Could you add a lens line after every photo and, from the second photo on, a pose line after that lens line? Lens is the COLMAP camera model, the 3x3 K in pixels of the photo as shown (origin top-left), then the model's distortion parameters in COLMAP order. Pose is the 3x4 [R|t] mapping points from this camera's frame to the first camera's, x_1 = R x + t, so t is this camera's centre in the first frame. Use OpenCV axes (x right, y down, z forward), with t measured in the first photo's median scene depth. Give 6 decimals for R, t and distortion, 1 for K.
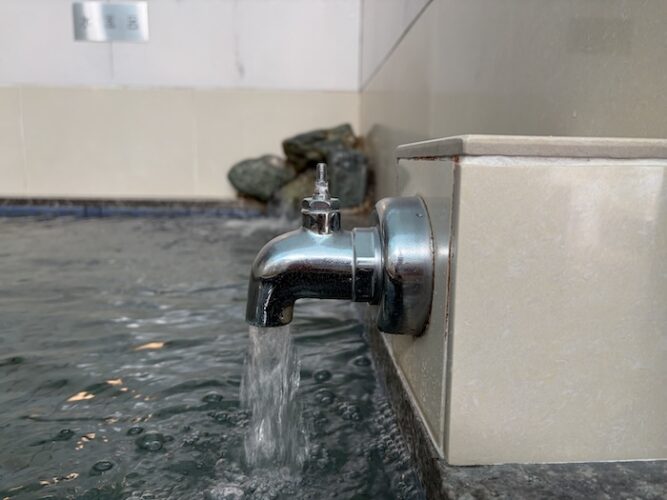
lens RADIAL K [[520.7, 0, 320.3], [0, 520.7, 248.9], [0, 0, 1]] dist [0.064722, -0.074040]
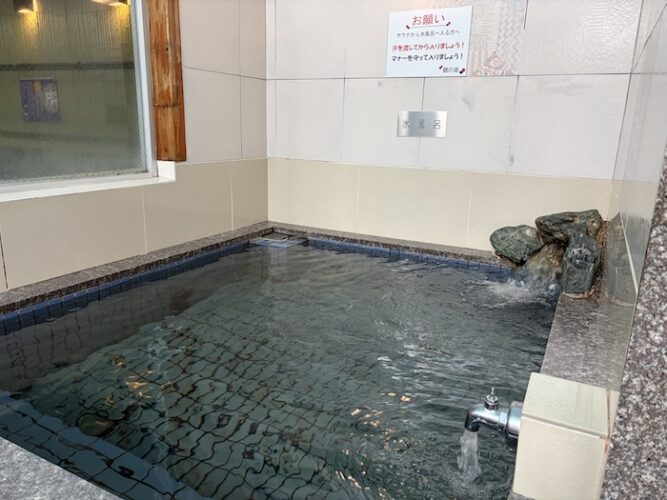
lens RADIAL K [[504.7, 0, 321.5], [0, 504.7, 251.5], [0, 0, 1]] dist [-0.000603, -0.001079]
pose [[0.866653, 0.131666, -0.481224, 0.078939], [-0.093939, 0.990361, 0.101791, -0.202910], [0.489988, -0.043011, 0.870668, -0.359428]]
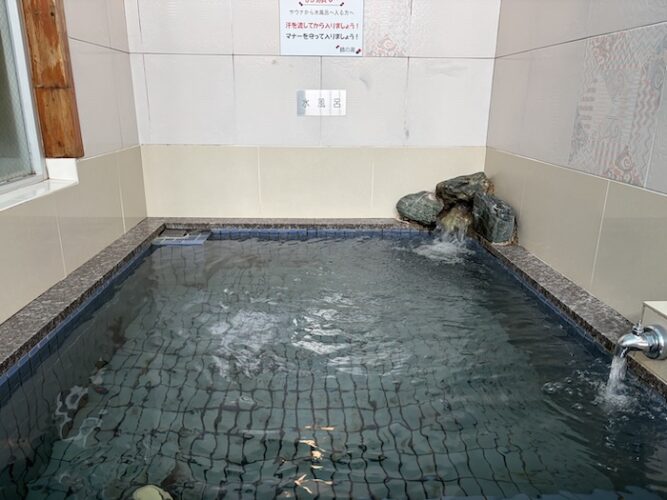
lens RADIAL K [[520.7, 0, 320.3], [0, 520.7, 248.9], [0, 0, 1]] dist [0.064722, -0.074040]
pose [[0.999934, -0.008455, 0.007756, -0.422516], [0.007454, 0.992611, 0.121109, -0.206587], [-0.008723, -0.121043, 0.992609, -0.508504]]
